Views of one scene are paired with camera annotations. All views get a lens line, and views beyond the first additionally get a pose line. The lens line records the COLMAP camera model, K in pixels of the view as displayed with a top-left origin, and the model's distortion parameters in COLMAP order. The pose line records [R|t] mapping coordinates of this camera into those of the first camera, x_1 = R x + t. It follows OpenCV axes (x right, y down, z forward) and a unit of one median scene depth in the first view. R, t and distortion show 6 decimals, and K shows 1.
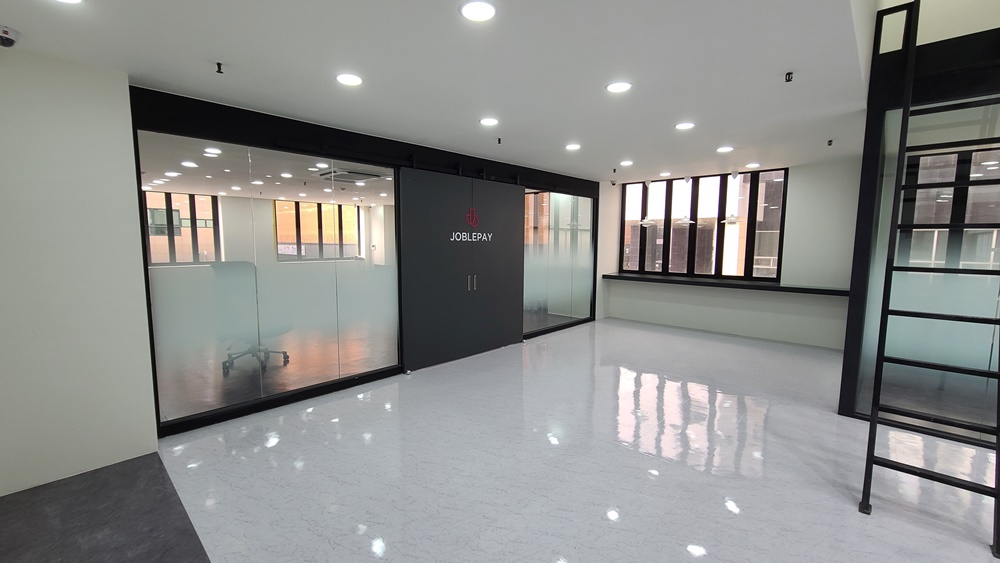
lens RADIAL K [[412.0, 0, 496.0], [0, 412.0, 282.3], [0, 0, 1]] dist [-0.000847, 0.000982]
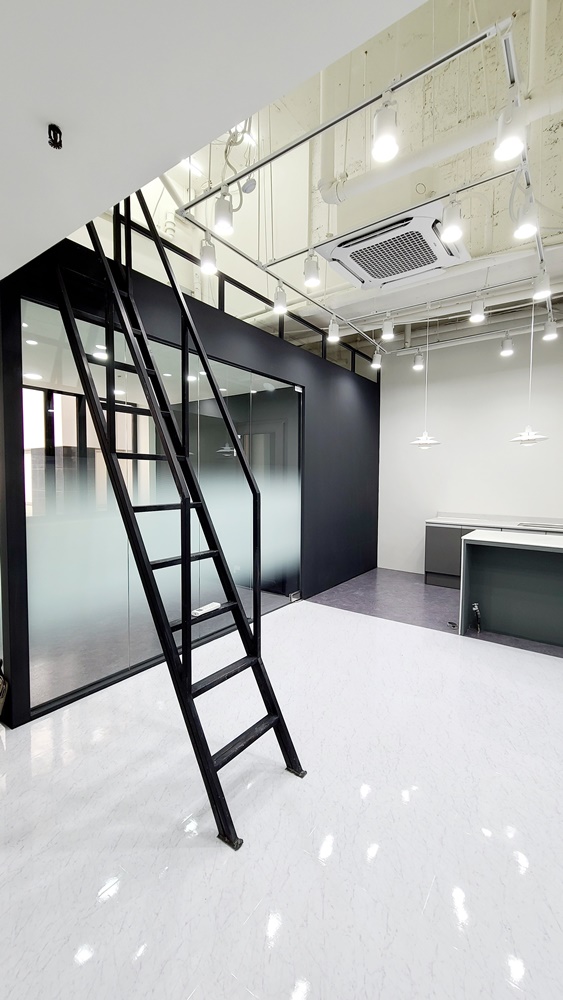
lens RADIAL K [[412.0, 0, 280.4], [0, 412.0, 496.6], [0, 0, 1]] dist [-0.000847, 0.000982]
pose [[-0.135567, -0.056795, 0.989139, 0.073469], [0.092022, 0.993318, 0.069648, -0.037558], [-0.986485, 0.100464, -0.129435, 0.360103]]
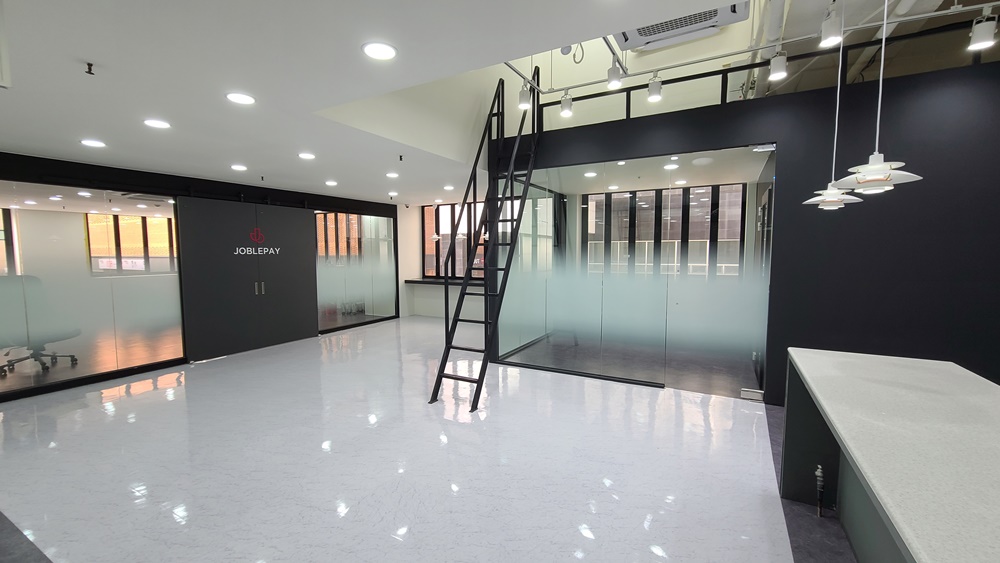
lens RADIAL K [[412.0, 0, 496.6], [0, 412.0, 282.7], [0, 0, 1]] dist [-0.000847, 0.000982]
pose [[0.968618, -0.028506, 0.246915, 0.279121], [0.034282, 0.999229, -0.019124, 0.027820], [-0.246180, 0.026988, 0.968848, -0.313633]]
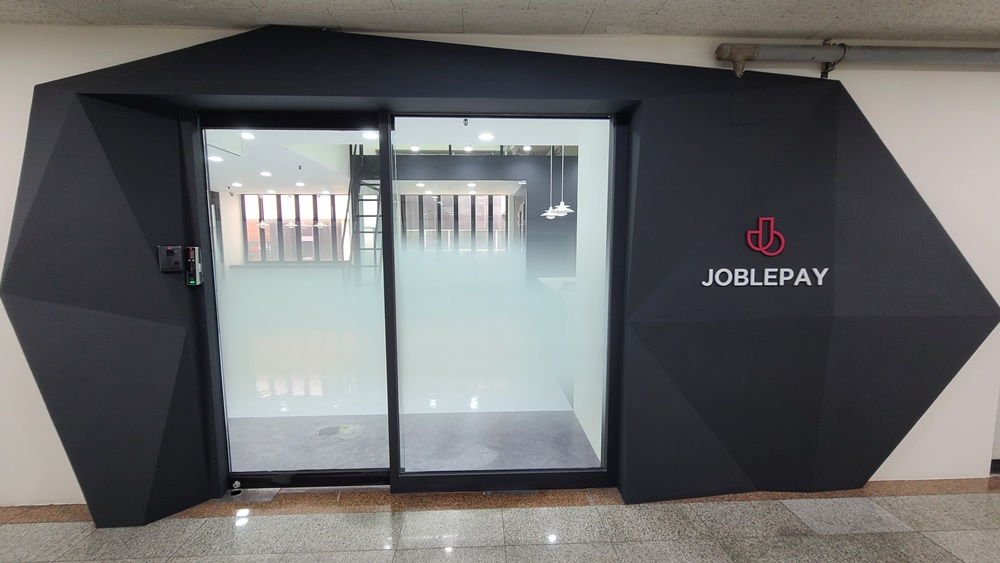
lens RADIAL K [[412.0, 0, 496.8], [0, 412.0, 279.8], [0, 0, 1]] dist [-0.000847, 0.000982]
pose [[0.696056, -0.079414, 0.713582, -0.095946], [0.078869, 0.996307, 0.033946, 0.059451], [-0.713643, 0.032651, 0.699748, -0.591012]]
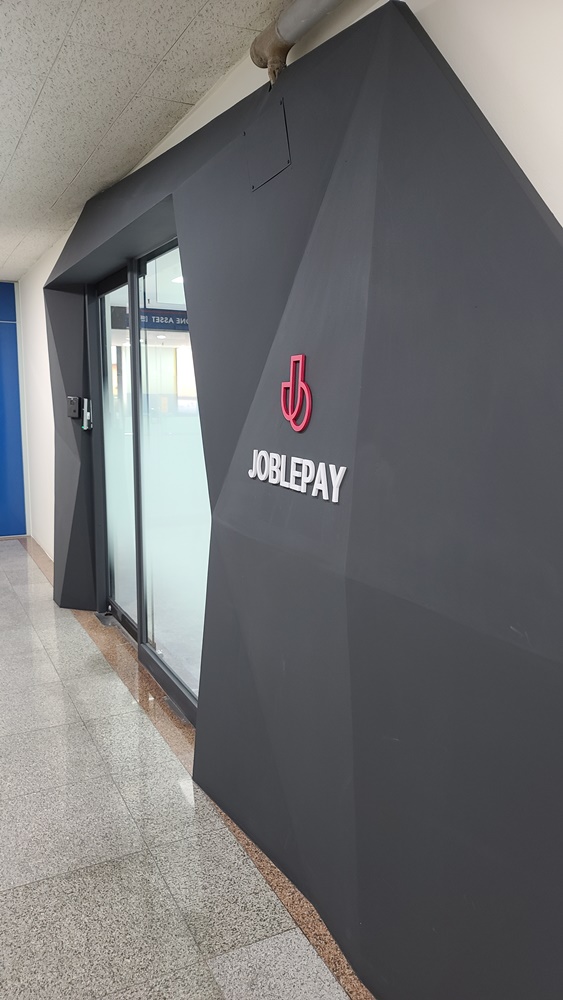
lens RADIAL K [[733.0, 0, 276.6], [0, 733.0, 503.1], [0, 0, 1]] dist [0.044899, -0.006043]
pose [[0.937718, 0.056078, -0.342841, 0.451024], [-0.041305, 0.997882, 0.050245, 0.086229], [0.344933, -0.032954, 0.938049, -0.825665]]
